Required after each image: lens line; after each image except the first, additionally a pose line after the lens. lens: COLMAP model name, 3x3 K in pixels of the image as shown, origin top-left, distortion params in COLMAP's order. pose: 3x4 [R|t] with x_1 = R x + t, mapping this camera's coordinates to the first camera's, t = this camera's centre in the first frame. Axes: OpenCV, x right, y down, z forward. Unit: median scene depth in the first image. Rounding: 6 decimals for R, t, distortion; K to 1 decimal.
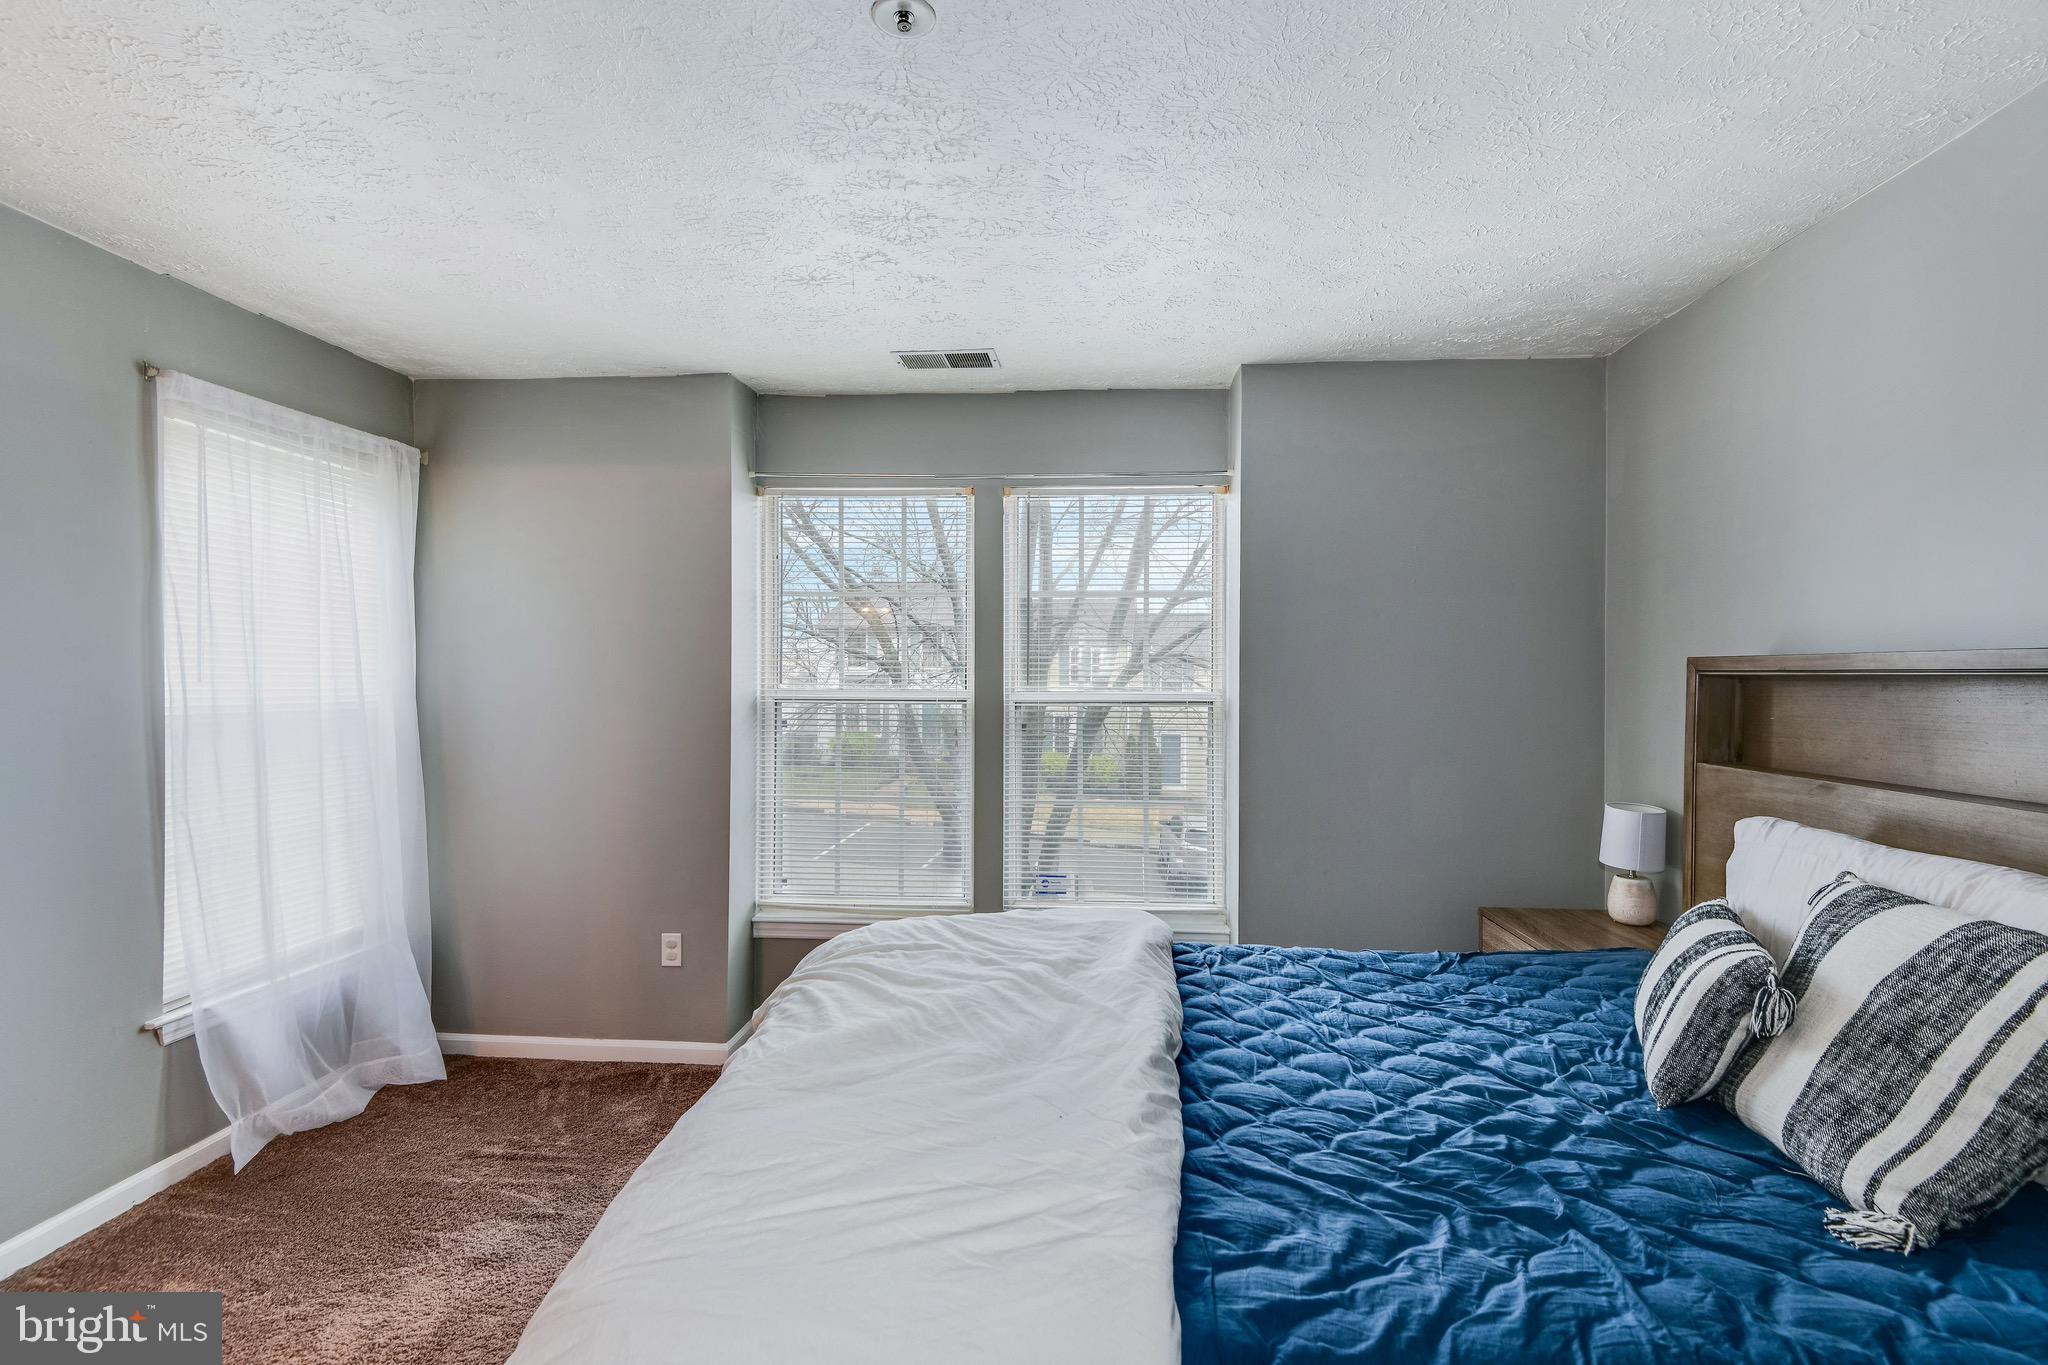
lens RADIAL K [[945.8, 0, 1025.2], [0, 945.8, 680.0], [0, 0, 1]] dist [0.014107, -0.005536]
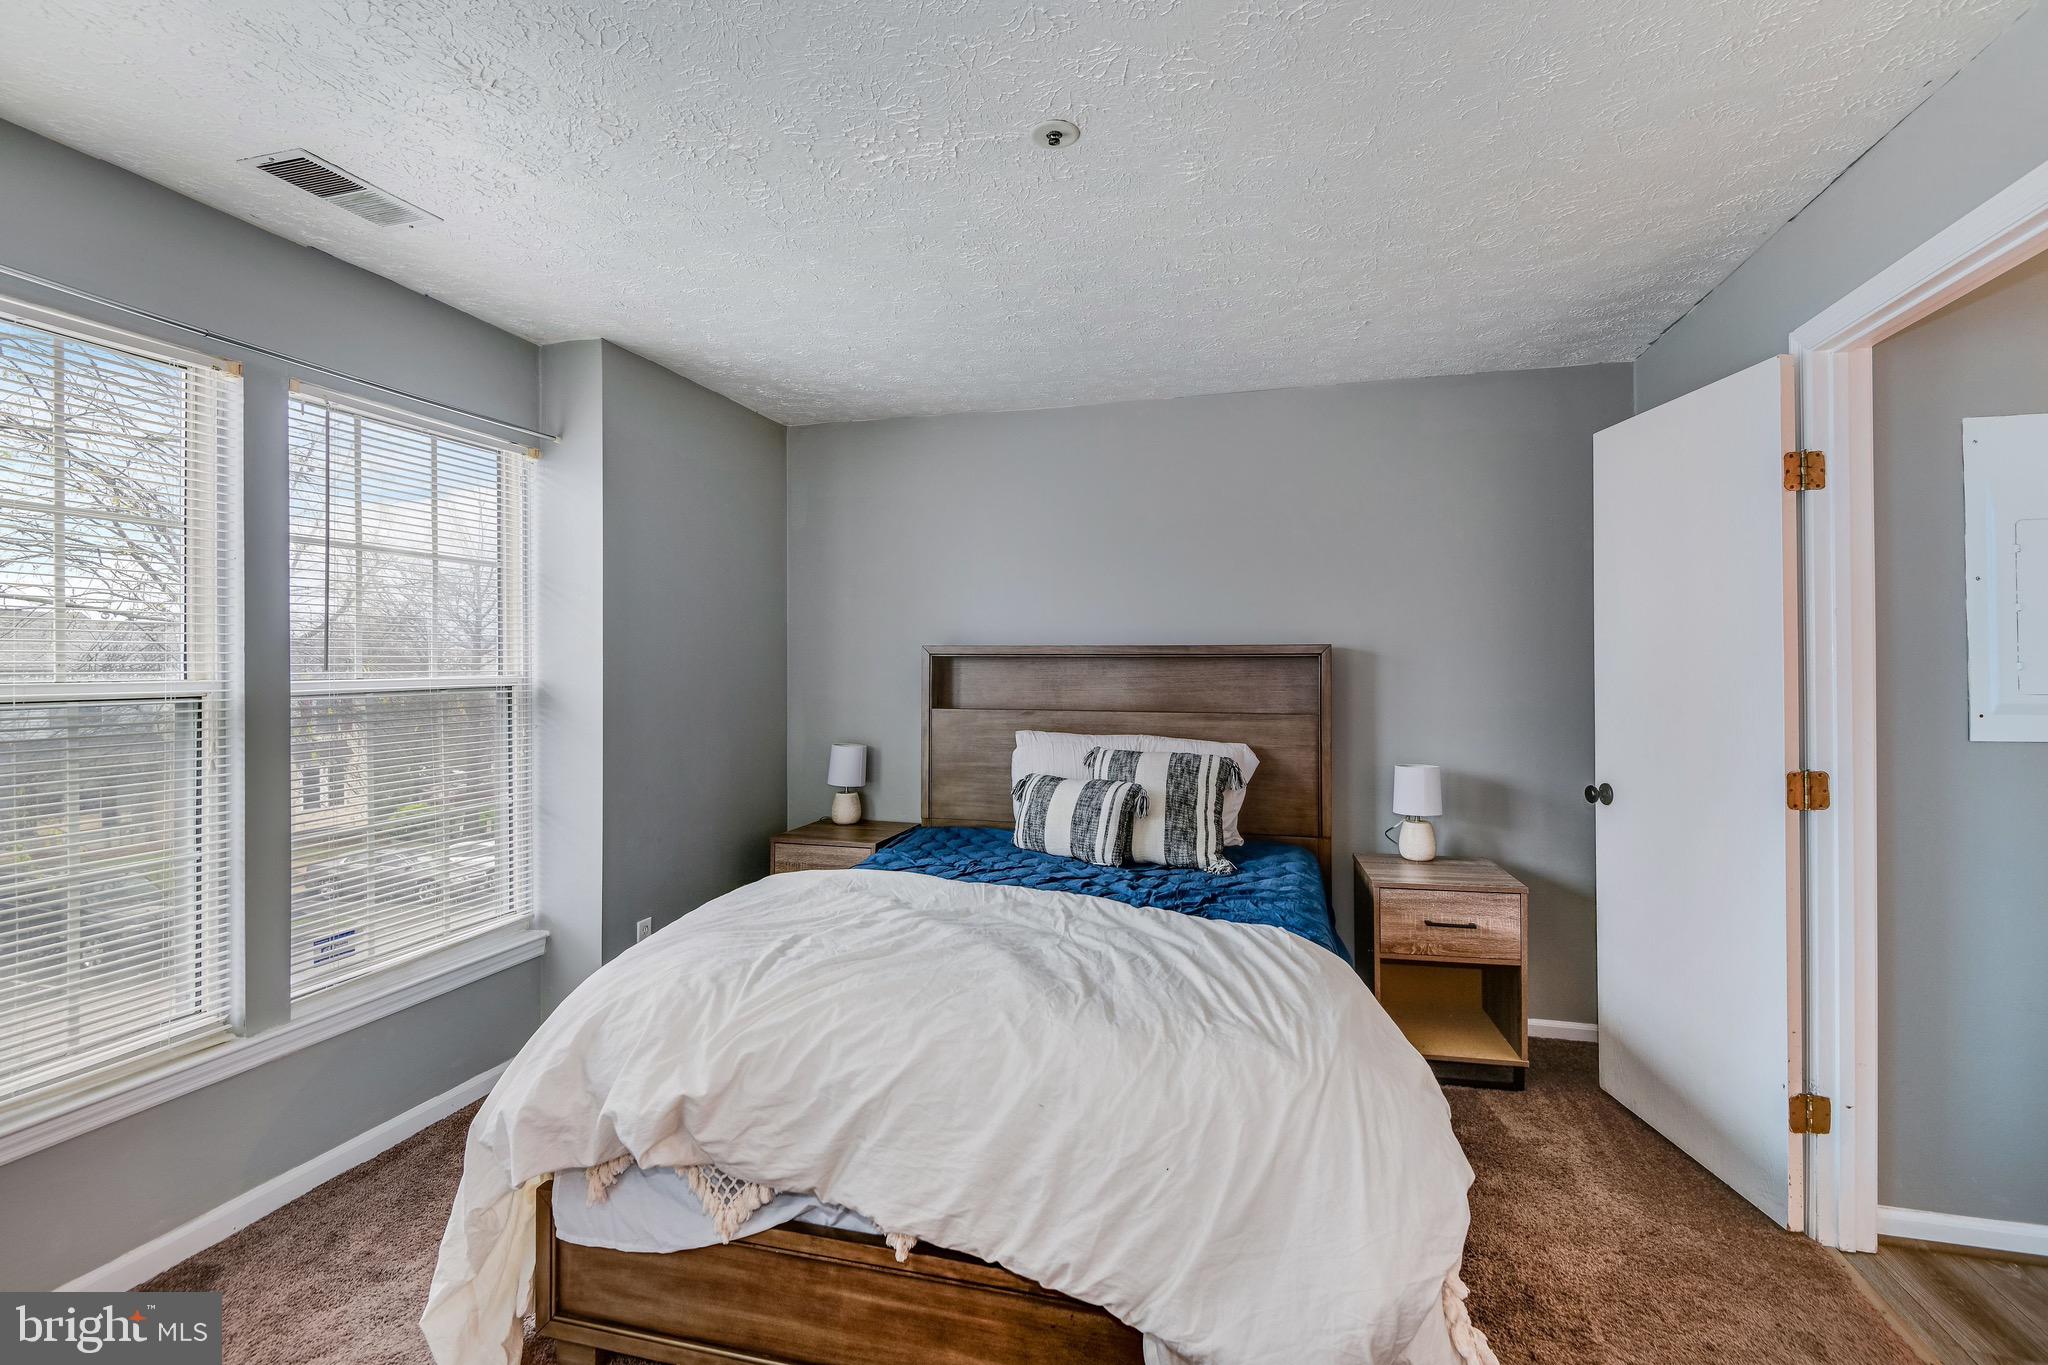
lens RADIAL K [[945.8, 0, 1030.0], [0, 945.8, 672.8], [0, 0, 1]] dist [0.014107, -0.005536]
pose [[0.187469, -0.011554, 0.982203, -0.548919], [0.010257, 0.999899, 0.009804, 0.004935], [-0.982217, 0.008236, 0.187568, 0.324589]]
